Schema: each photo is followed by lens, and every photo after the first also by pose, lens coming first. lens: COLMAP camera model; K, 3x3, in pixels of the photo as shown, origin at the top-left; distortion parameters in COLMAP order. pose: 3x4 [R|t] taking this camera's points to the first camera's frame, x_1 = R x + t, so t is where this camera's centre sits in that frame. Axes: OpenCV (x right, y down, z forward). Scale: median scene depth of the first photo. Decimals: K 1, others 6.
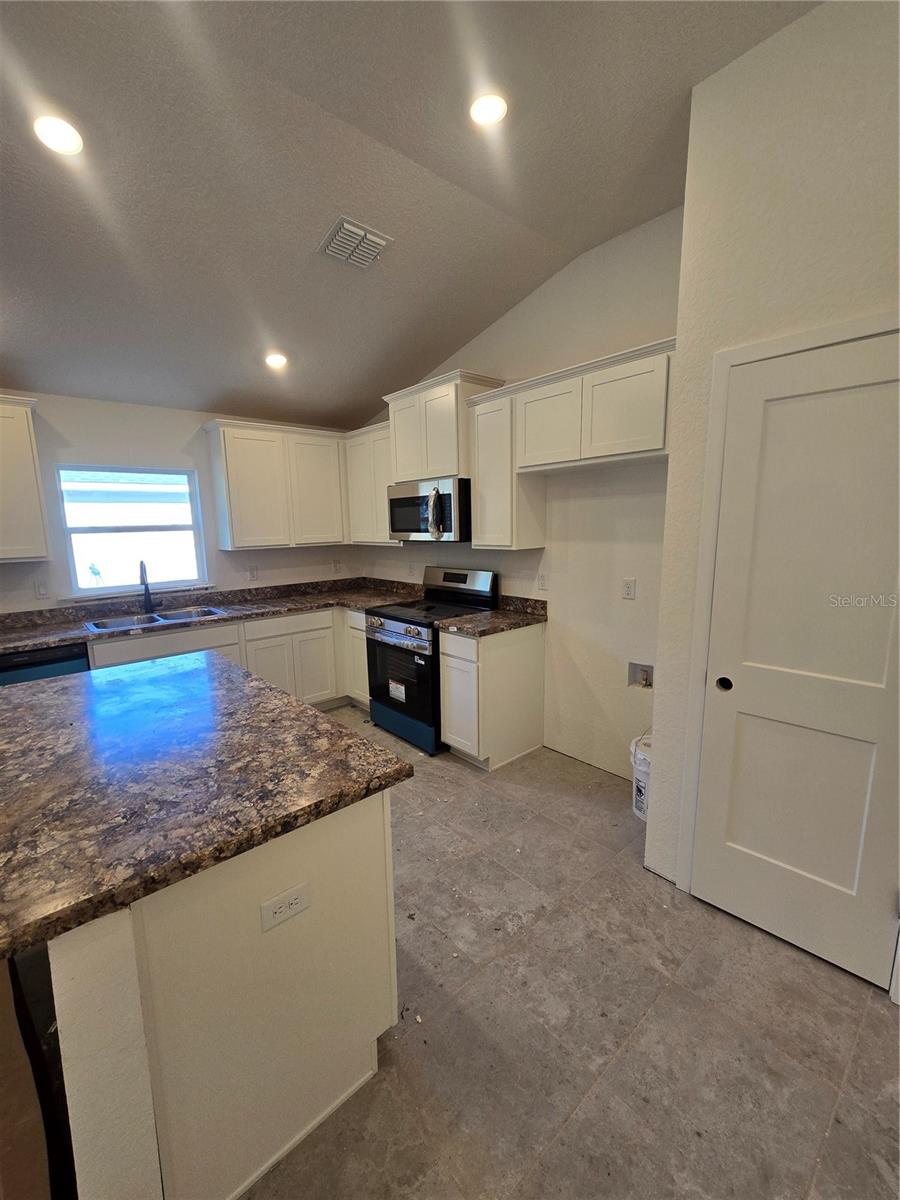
lens RADIAL K [[494.2, 0, 436.3], [0, 494.2, 604.9], [0, 0, 1]] dist [-0.008687, 0.006803]
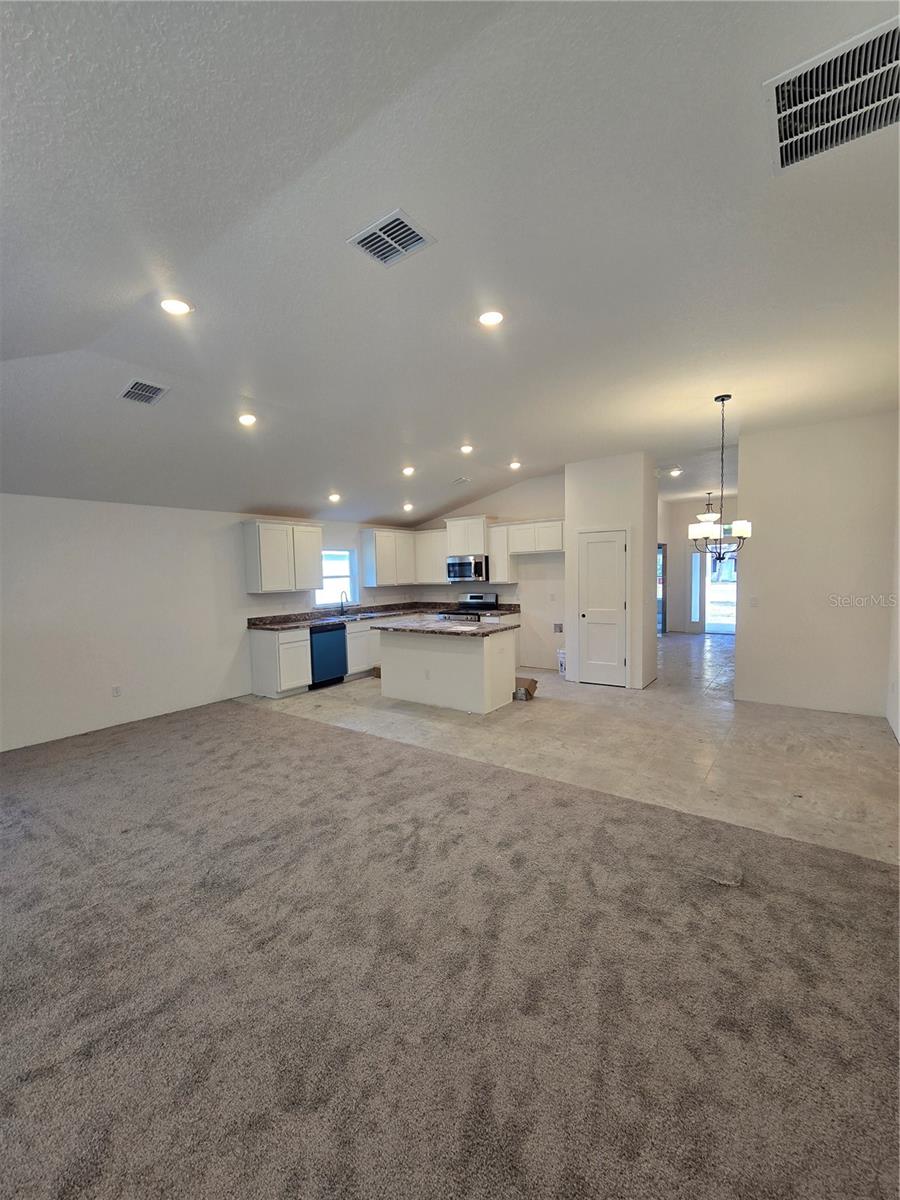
lens RADIAL K [[494.2, 0, 436.3], [0, 494.2, 604.9], [0, 0, 1]] dist [-0.008687, 0.006803]
pose [[0.978165, -0.018837, 0.206976, -0.703742], [0.040431, 0.994105, -0.100604, 0.229256], [-0.203861, 0.106776, 0.973160, -1.332796]]
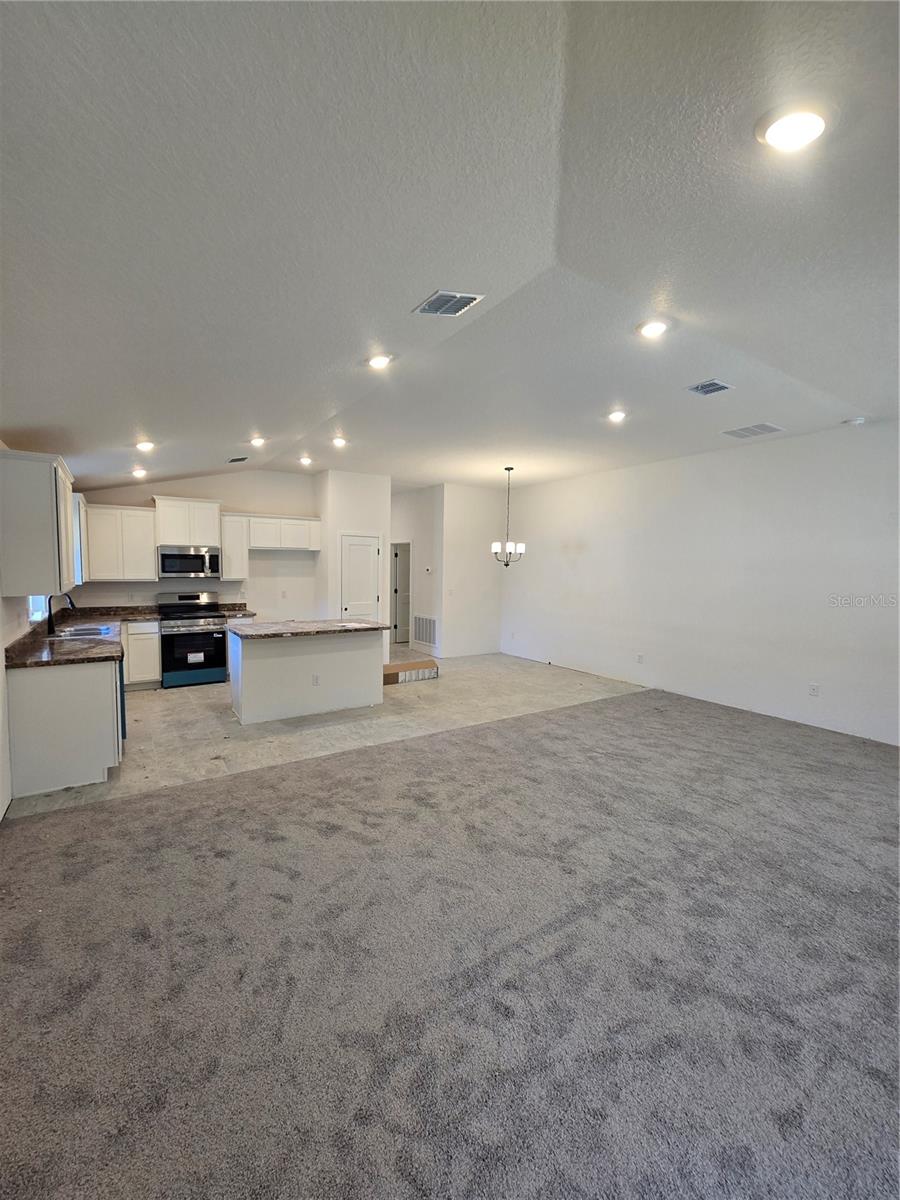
lens RADIAL K [[494.2, 0, 436.3], [0, 494.2, 604.9], [0, 0, 1]] dist [-0.008687, 0.006803]
pose [[0.146073, -0.053067, 0.987849, -1.904313], [0.150478, 0.988133, 0.030831, 0.062045], [-0.977762, 0.144146, 0.152325, -0.204194]]
